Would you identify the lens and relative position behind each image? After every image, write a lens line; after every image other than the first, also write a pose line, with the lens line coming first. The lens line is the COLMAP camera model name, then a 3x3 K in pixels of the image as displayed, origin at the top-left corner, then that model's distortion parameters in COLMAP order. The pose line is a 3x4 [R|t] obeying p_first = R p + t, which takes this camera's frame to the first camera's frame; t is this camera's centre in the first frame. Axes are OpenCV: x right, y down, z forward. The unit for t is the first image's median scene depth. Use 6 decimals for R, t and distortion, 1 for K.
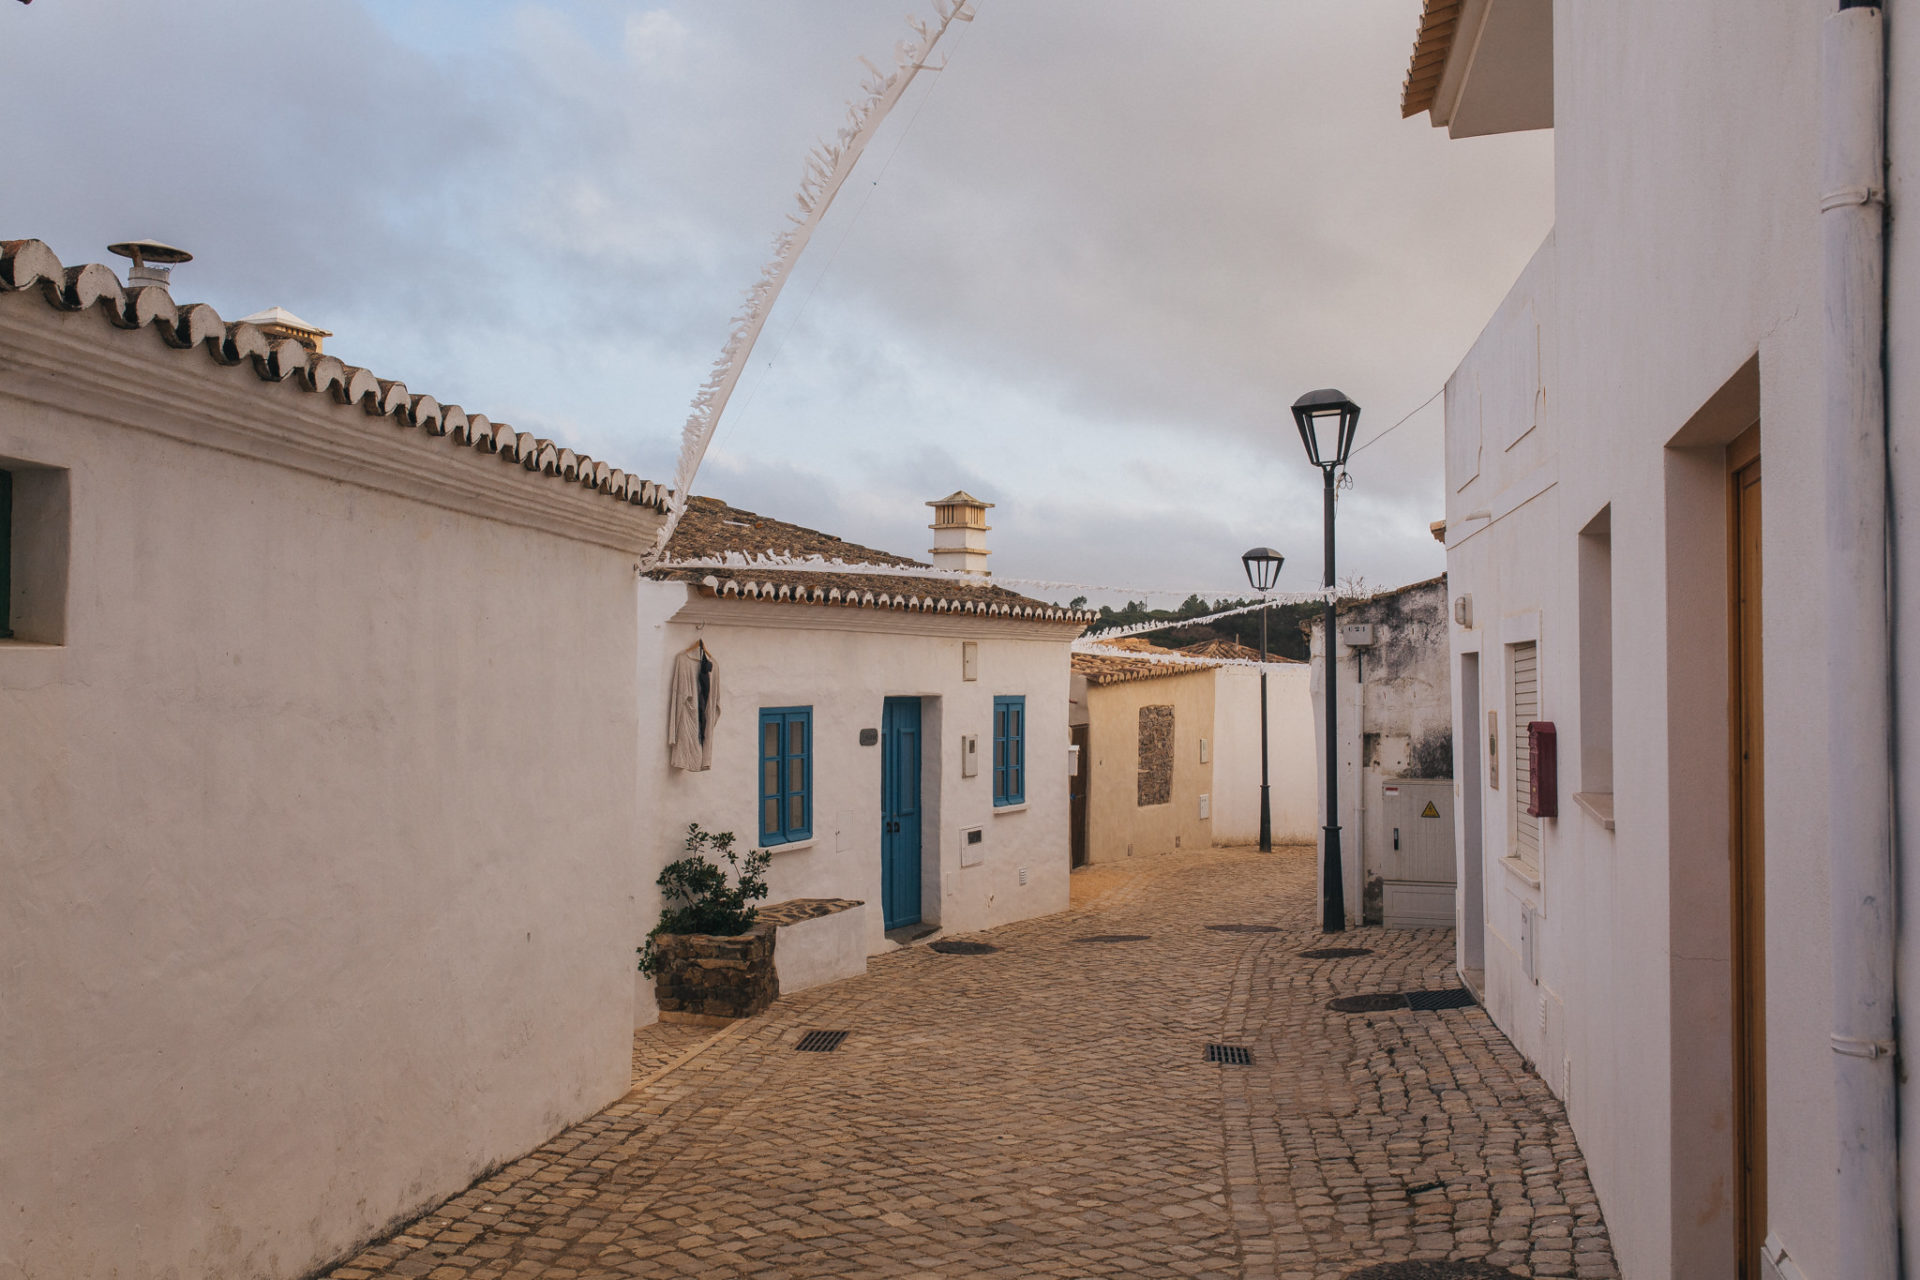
lens RADIAL K [[1874.3, 0, 958.4], [0, 1874.3, 634.5], [0, 0, 1]] dist [0.002614, 0.000000]
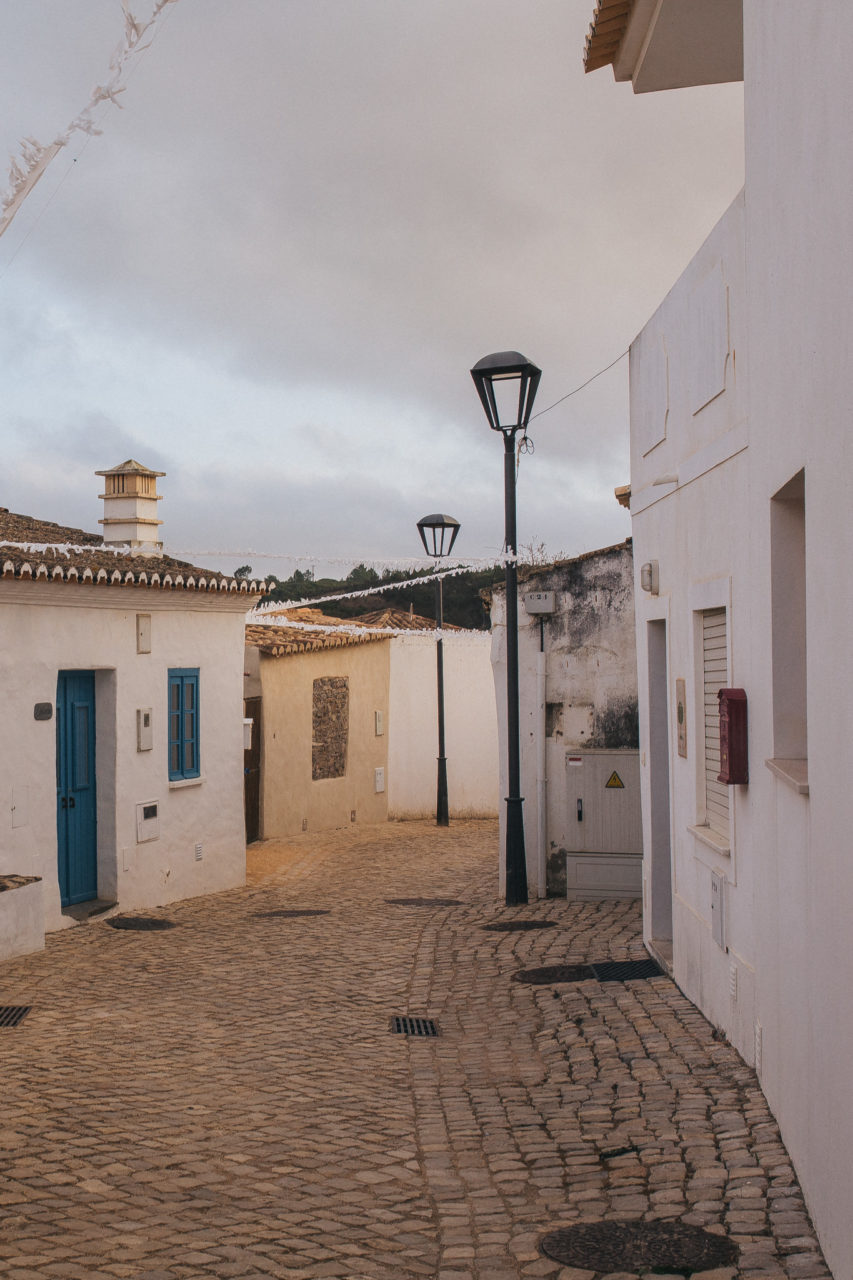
lens RADIAL K [[1249.5, 0, 427.4], [0, 1249.5, 642.1], [0, 0, 1]] dist [0.002614, 0.000000]
pose [[0.999850, -0.009798, -0.014296, 0.162788], [0.010167, 0.999610, 0.025990, 0.003190], [0.014036, -0.026132, 0.999560, 0.343868]]
